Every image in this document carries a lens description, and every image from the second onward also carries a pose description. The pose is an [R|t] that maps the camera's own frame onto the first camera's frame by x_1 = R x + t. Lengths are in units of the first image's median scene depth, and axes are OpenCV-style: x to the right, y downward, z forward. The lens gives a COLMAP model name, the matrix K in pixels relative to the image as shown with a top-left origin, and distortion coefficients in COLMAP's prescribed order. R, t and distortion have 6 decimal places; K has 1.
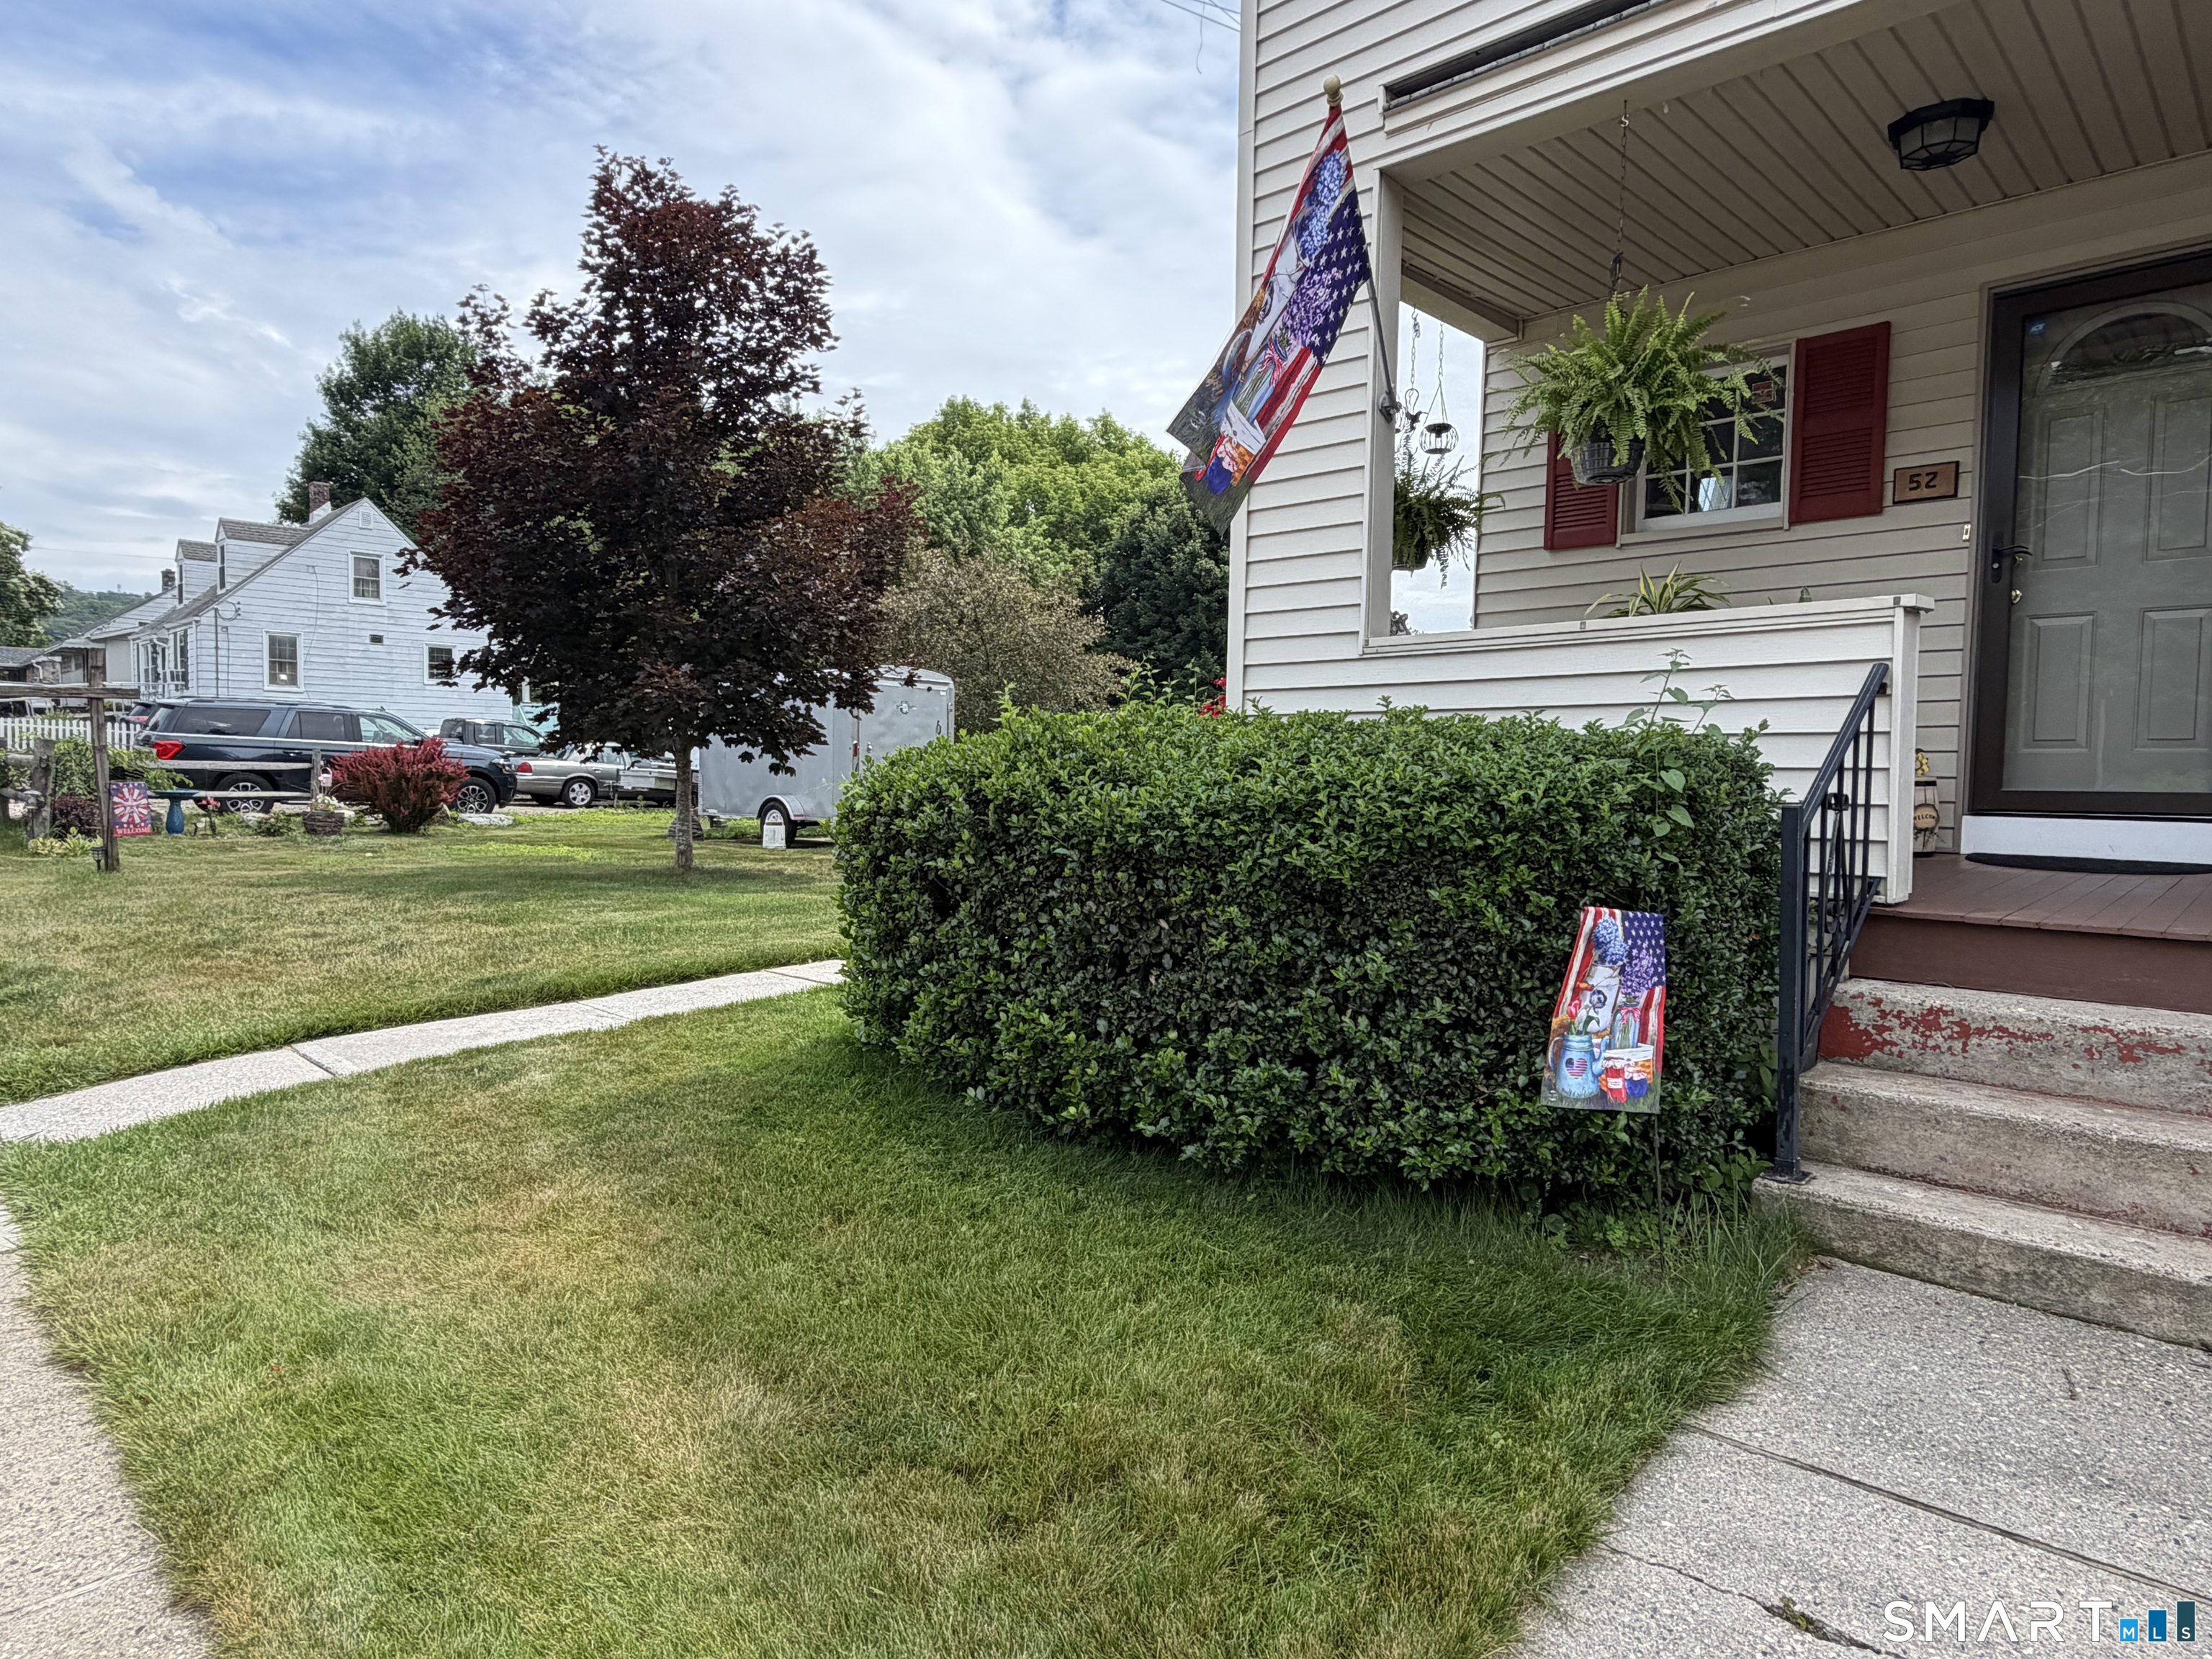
lens RADIAL K [[1299.9, 0, 1106.0], [0, 1299.9, 829.5], [0, 0, 1]] dist [0.005034, 0.000489]
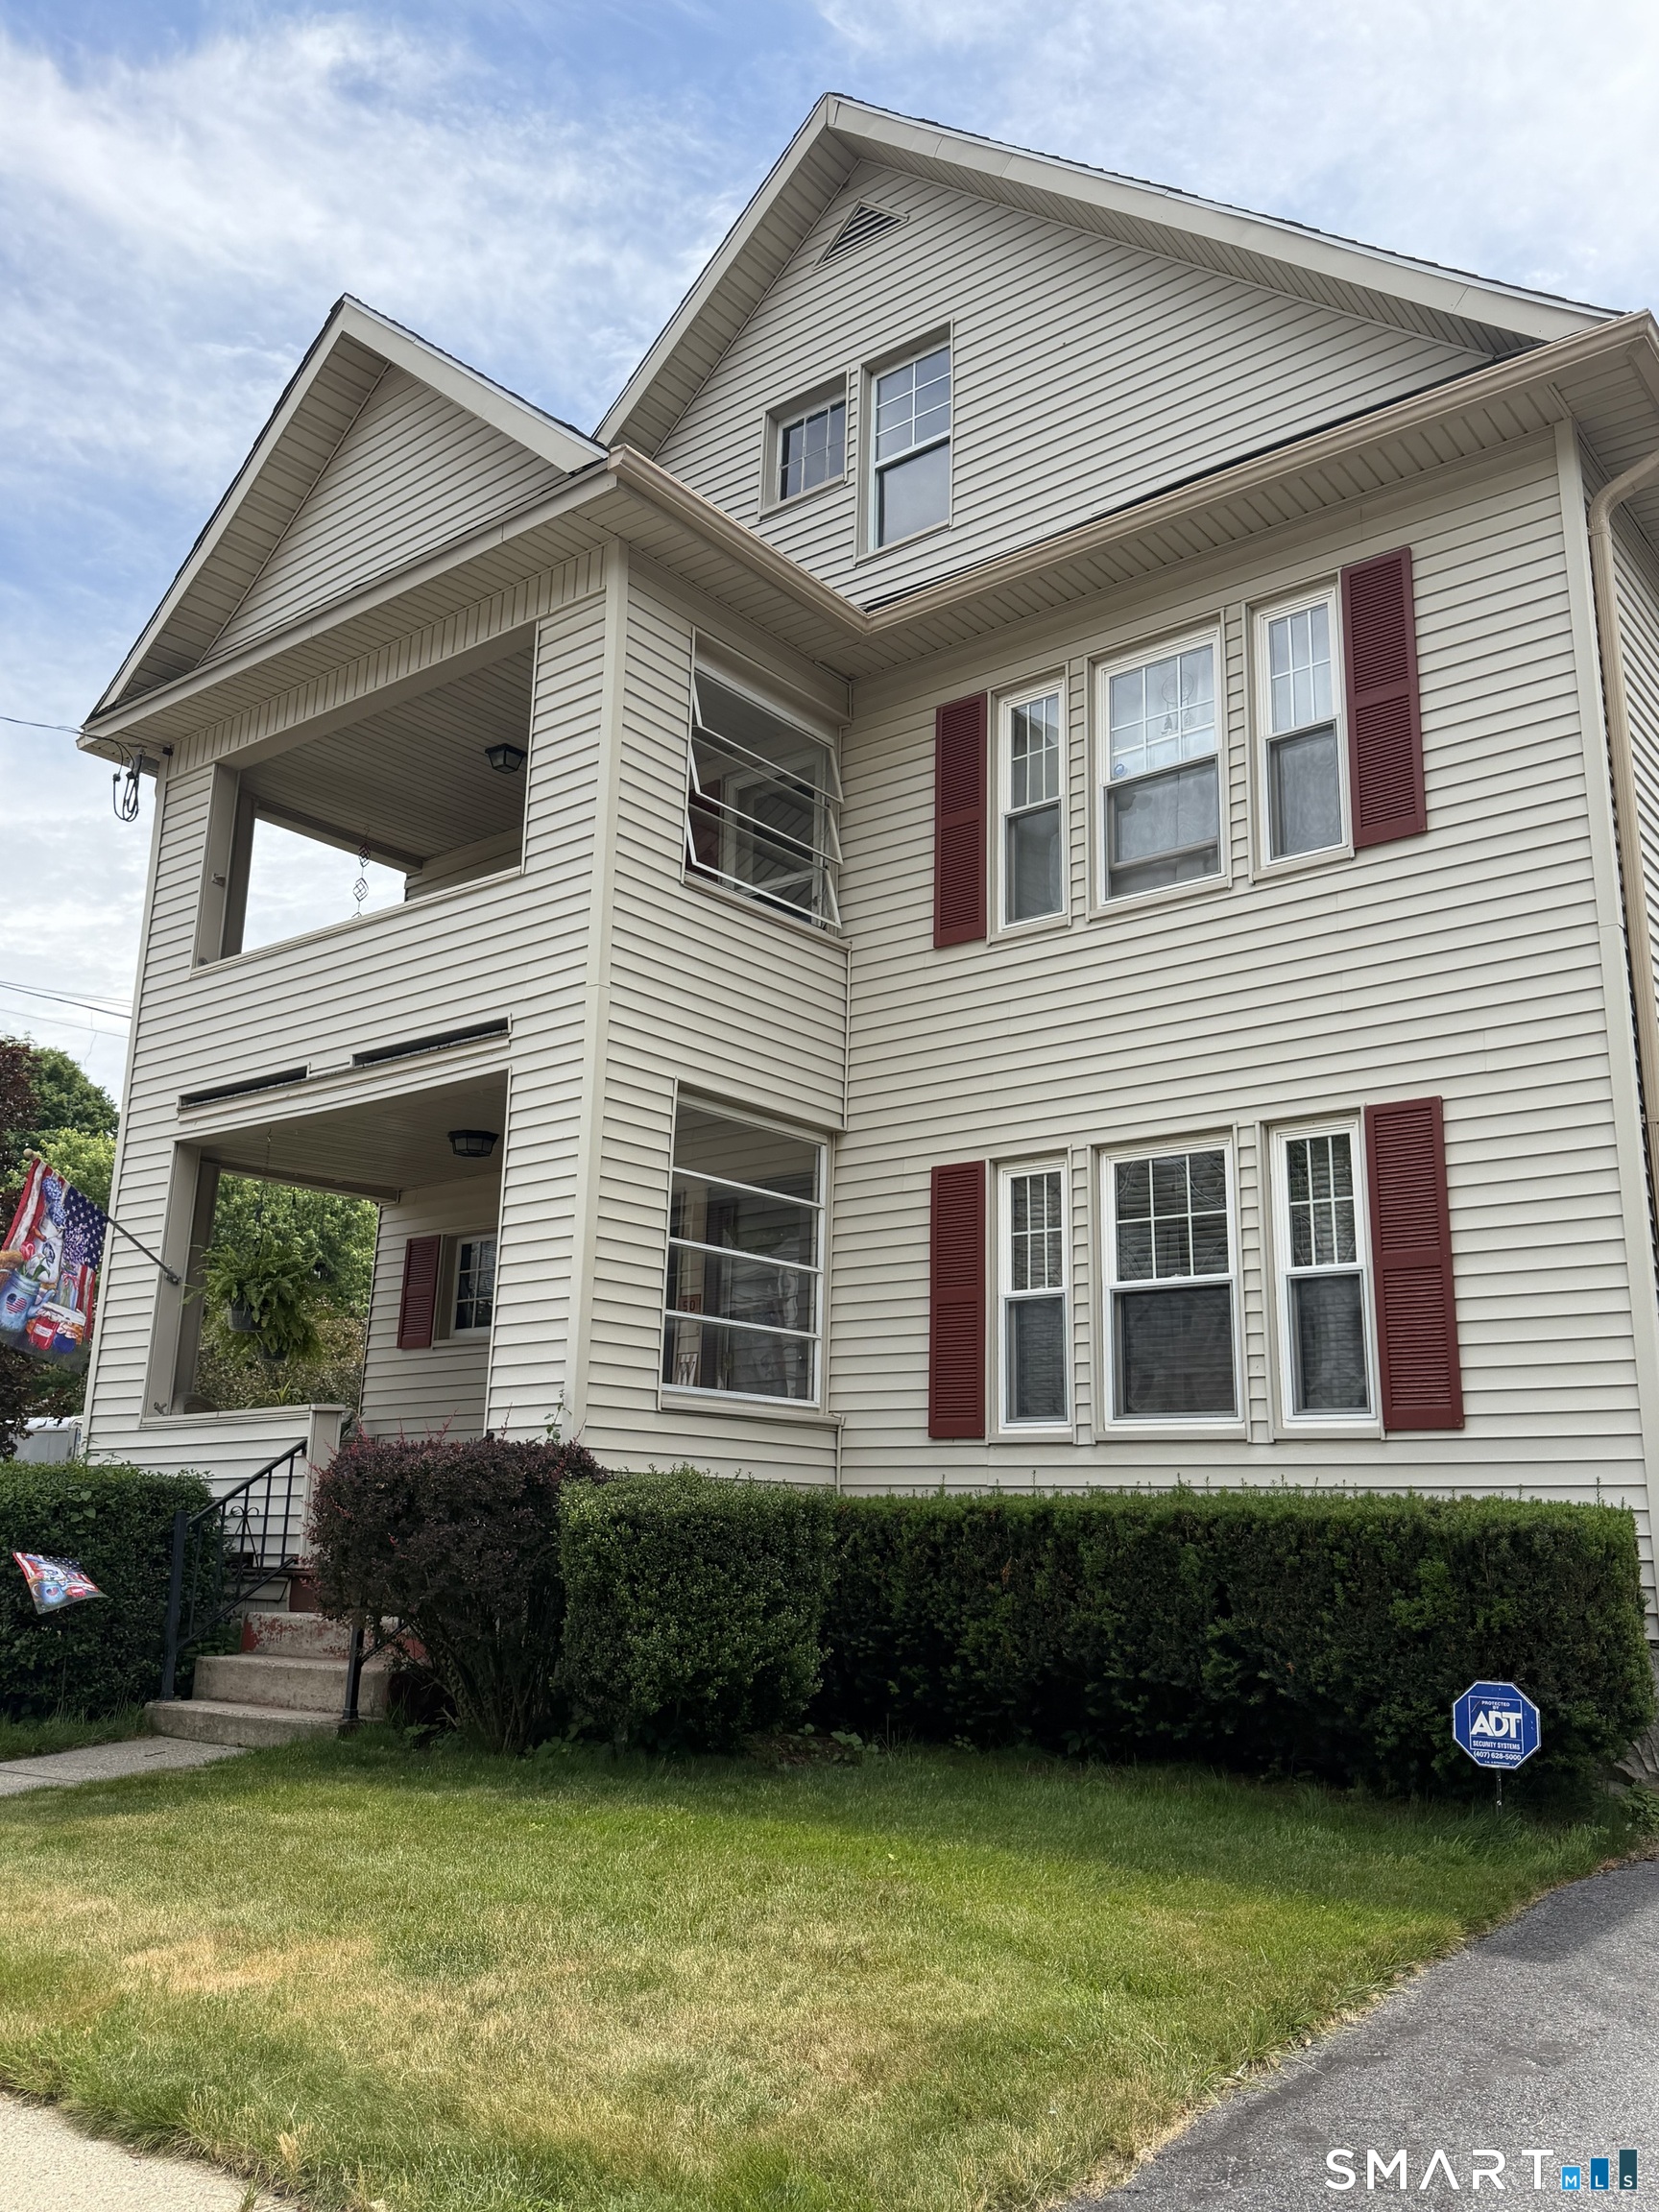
lens RADIAL K [[1764.6, 0, 829.5], [0, 1764.6, 1106.0], [0, 0, 1]] dist [0.135817, -0.261422]
pose [[0.996221, 0.025323, 0.083082, 0.880839], [-0.000509, 0.958243, -0.285956, 0.121611], [-0.086854, 0.284833, 0.954634, -1.350415]]
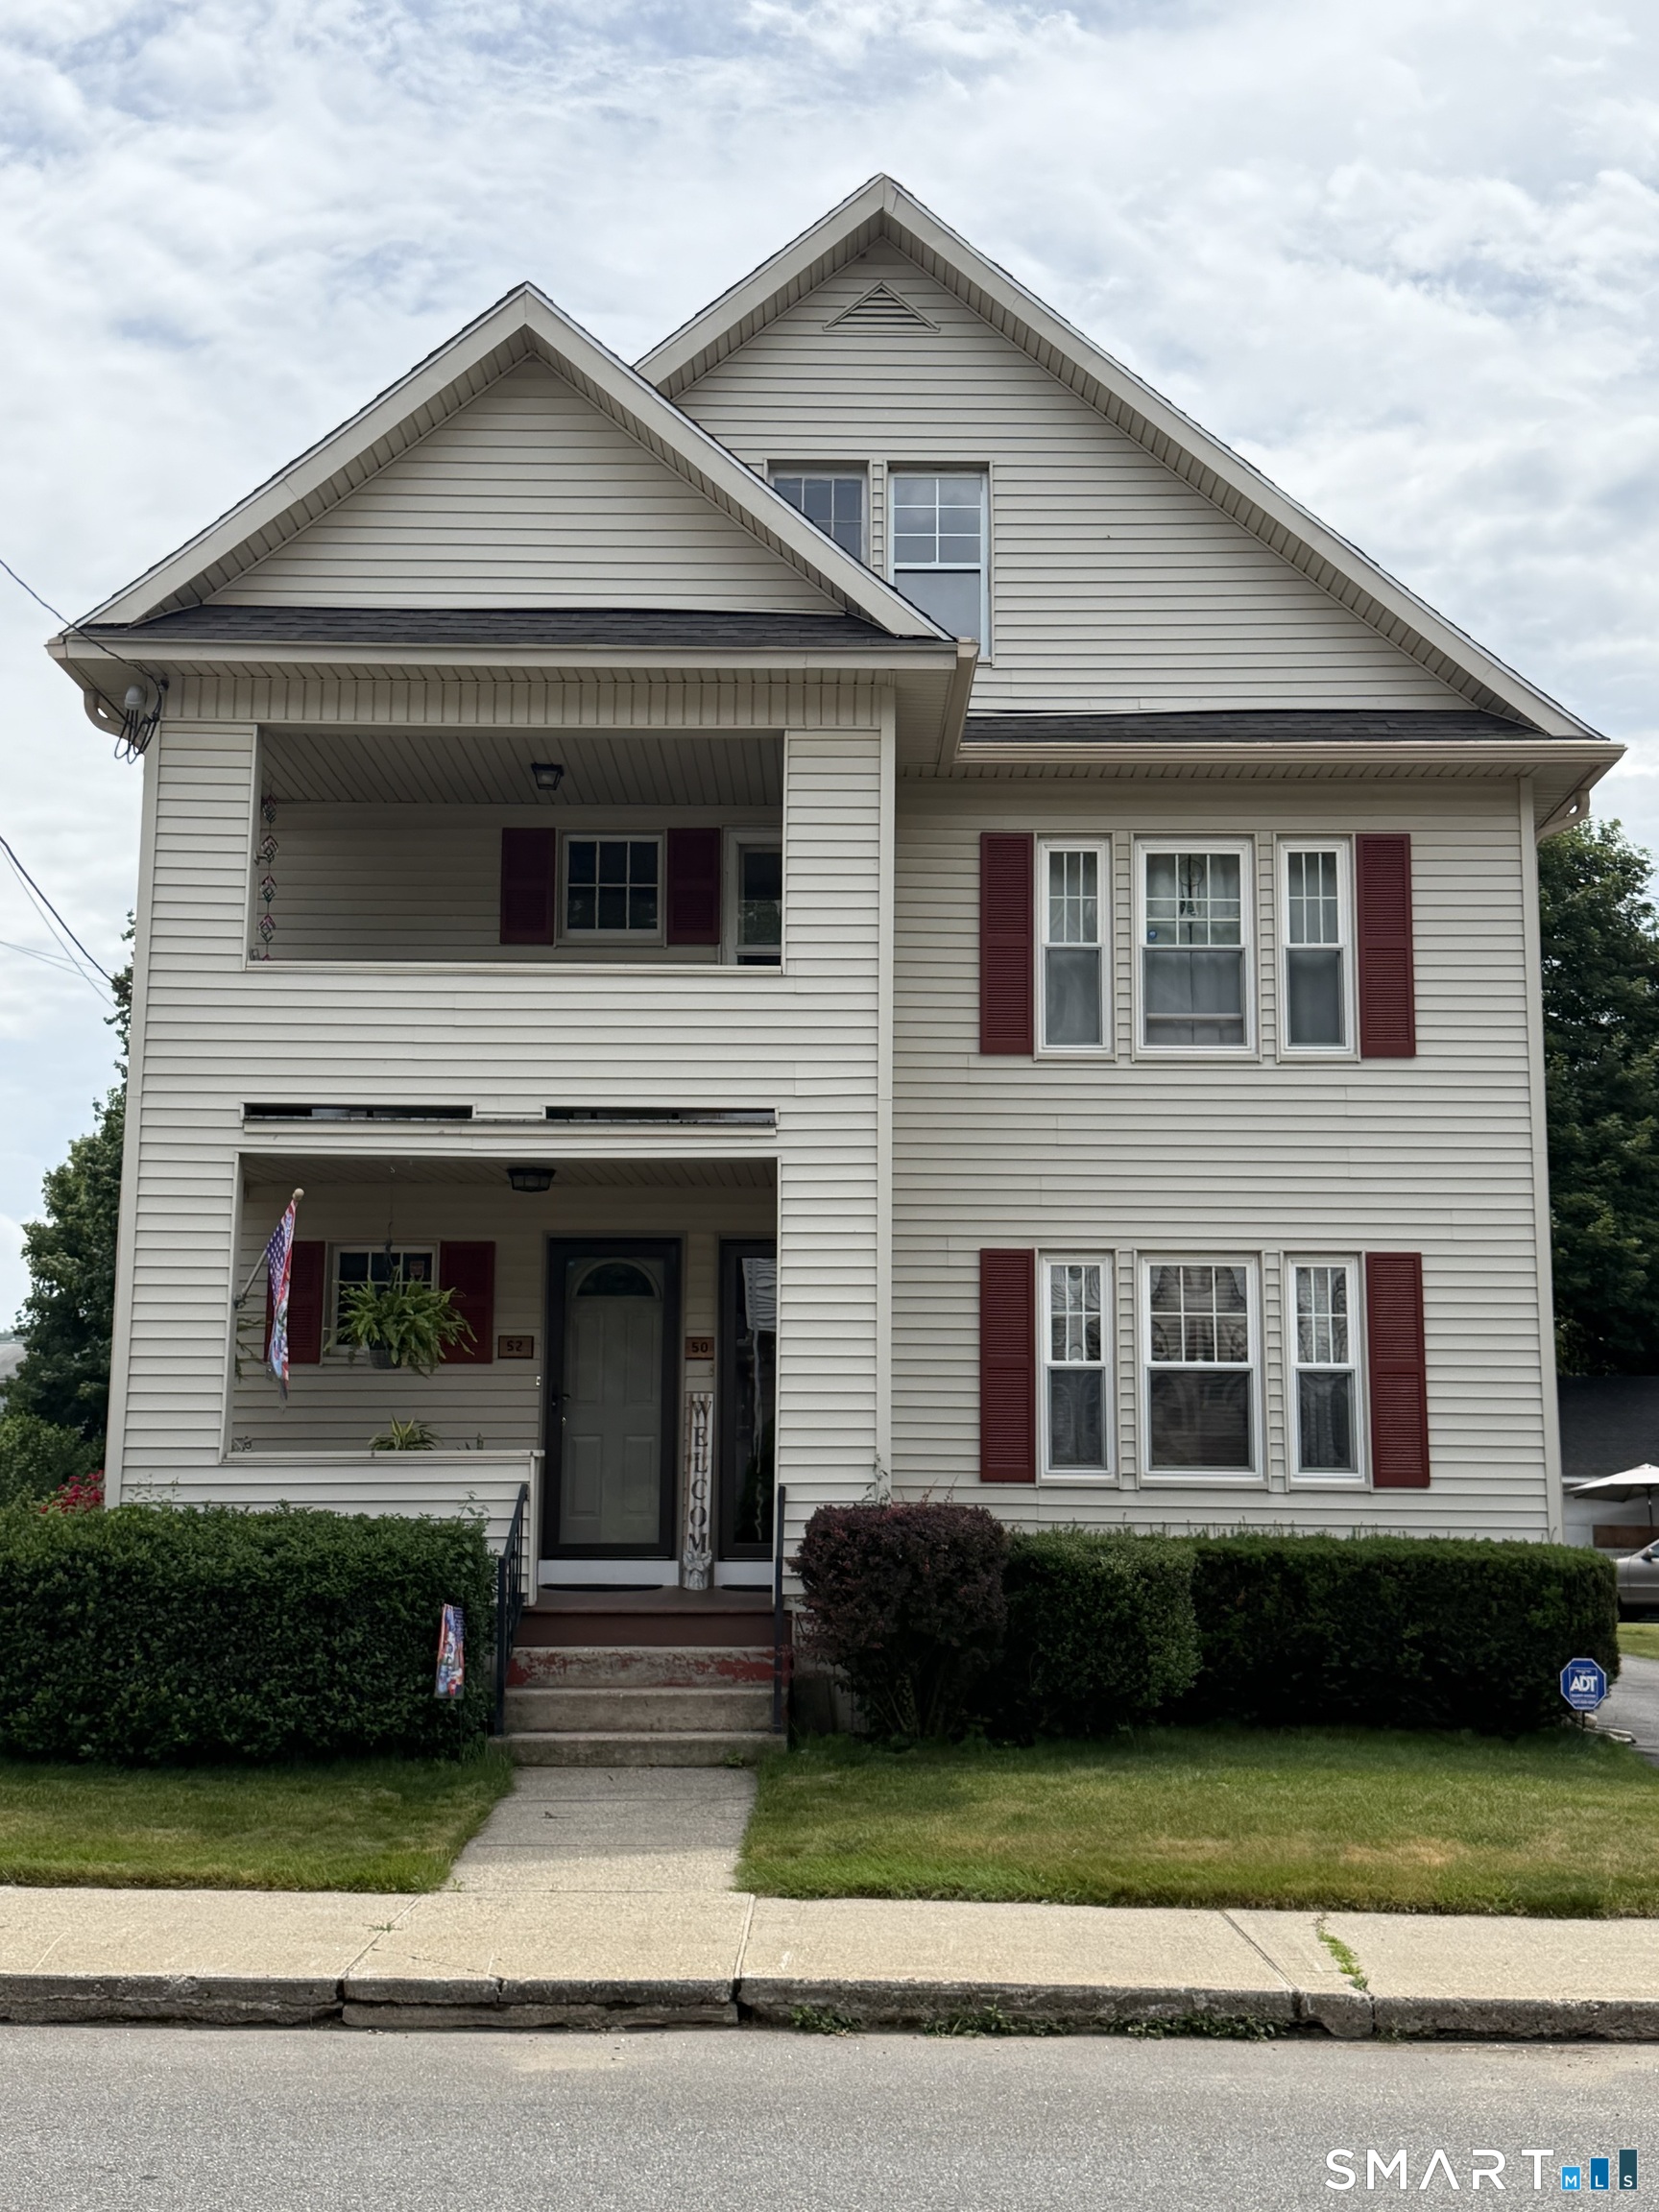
lens RADIAL K [[2509.4, 0, 829.5], [0, 2509.4, 1106.0], [0, 0, 1]] dist [0.100882, 0.032035]
pose [[0.728117, 0.097426, 0.678494, -1.365007], [0.036054, 0.983034, -0.179846, 0.011951], [-0.684504, 0.155411, 0.712251, -1.695450]]
